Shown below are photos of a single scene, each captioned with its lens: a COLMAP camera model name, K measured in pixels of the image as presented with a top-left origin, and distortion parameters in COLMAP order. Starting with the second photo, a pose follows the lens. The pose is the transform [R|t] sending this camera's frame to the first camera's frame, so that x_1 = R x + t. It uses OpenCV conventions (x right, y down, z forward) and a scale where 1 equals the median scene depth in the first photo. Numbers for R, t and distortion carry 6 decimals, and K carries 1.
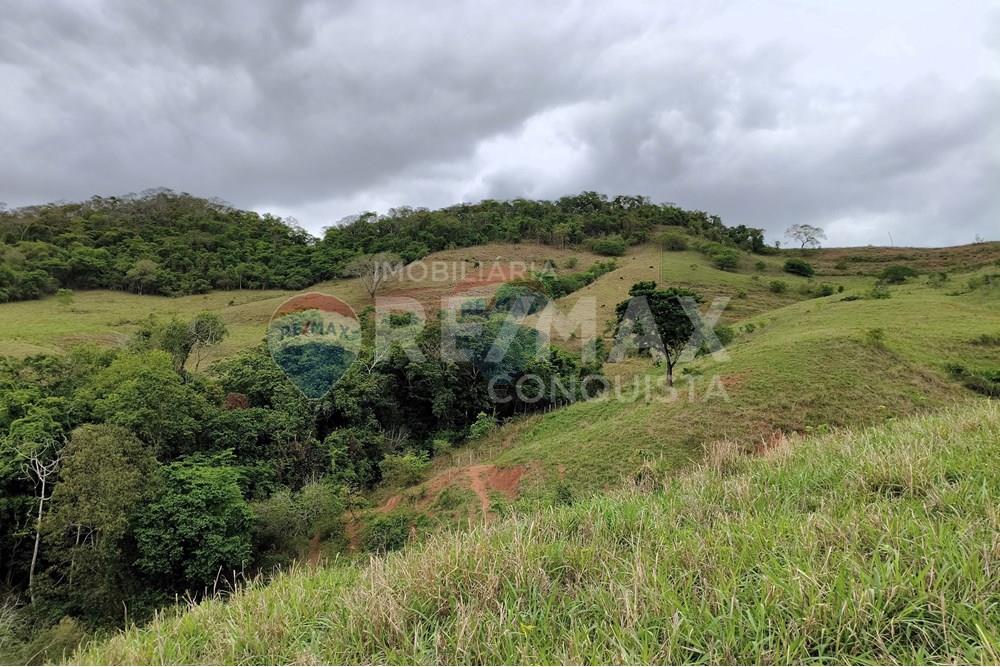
lens RADIAL K [[778.2, 0, 504.7], [0, 778.2, 325.5], [0, 0, 1]] dist [0.104301, -0.174507]
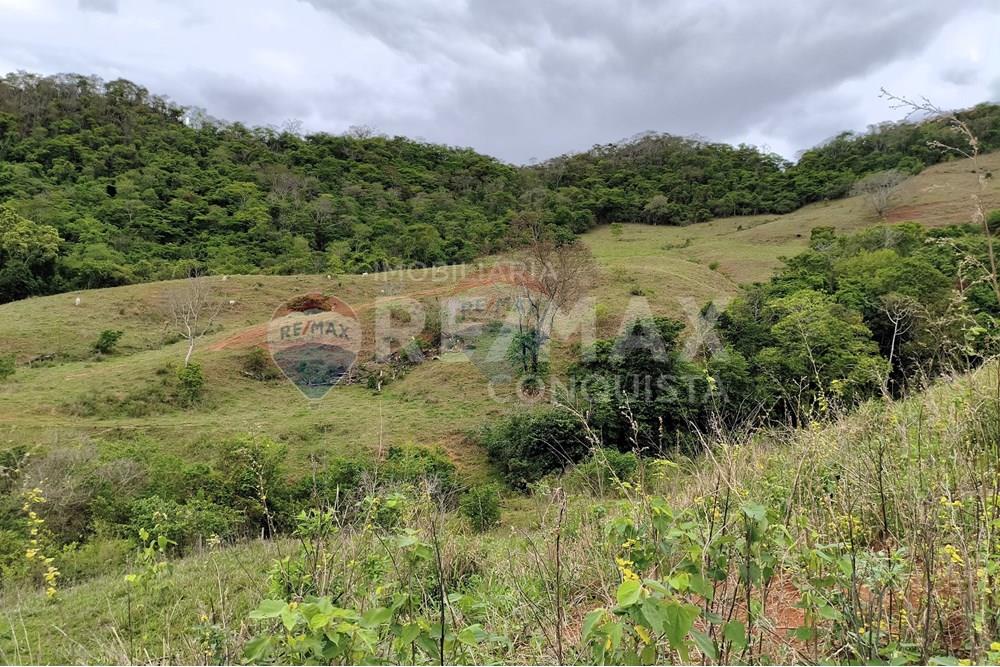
lens RADIAL K [[778.2, 0, 504.7], [0, 778.2, 325.5], [0, 0, 1]] dist [0.104301, -0.174507]
pose [[0.877370, 0.012231, -0.479658, -0.083815], [0.031236, 0.996099, 0.082534, 0.006464], [0.478796, -0.087396, 0.873565, -0.137089]]
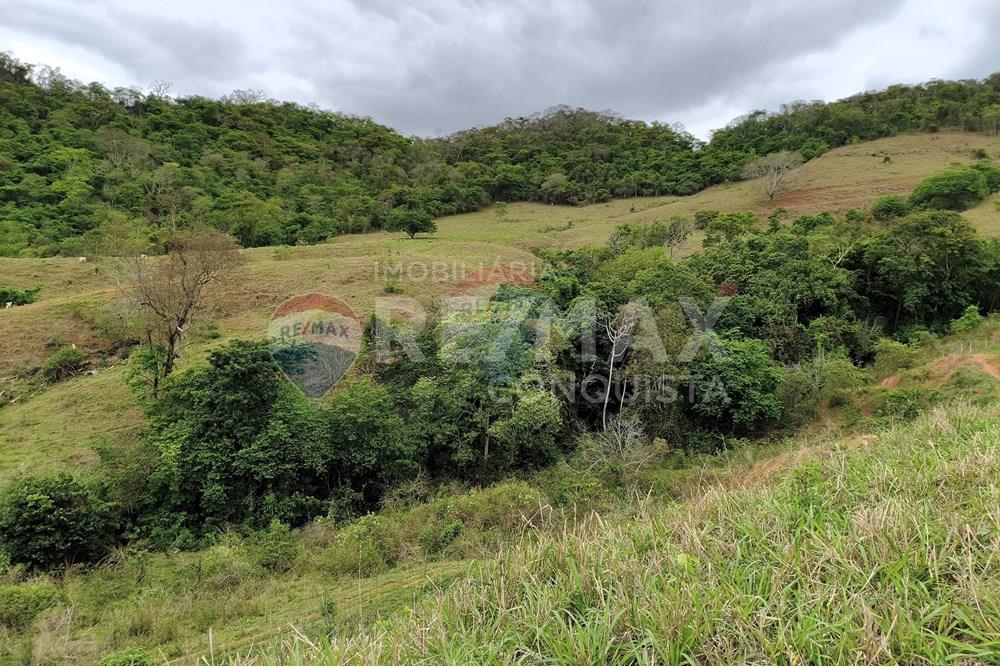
lens RADIAL K [[778.2, 0, 504.7], [0, 778.2, 325.5], [0, 0, 1]] dist [0.104301, -0.174507]
pose [[0.900938, 0.037218, -0.432348, -0.030248], [0.014372, 0.993210, 0.115448, 0.002200], [0.433709, -0.110226, 0.894286, -0.043442]]
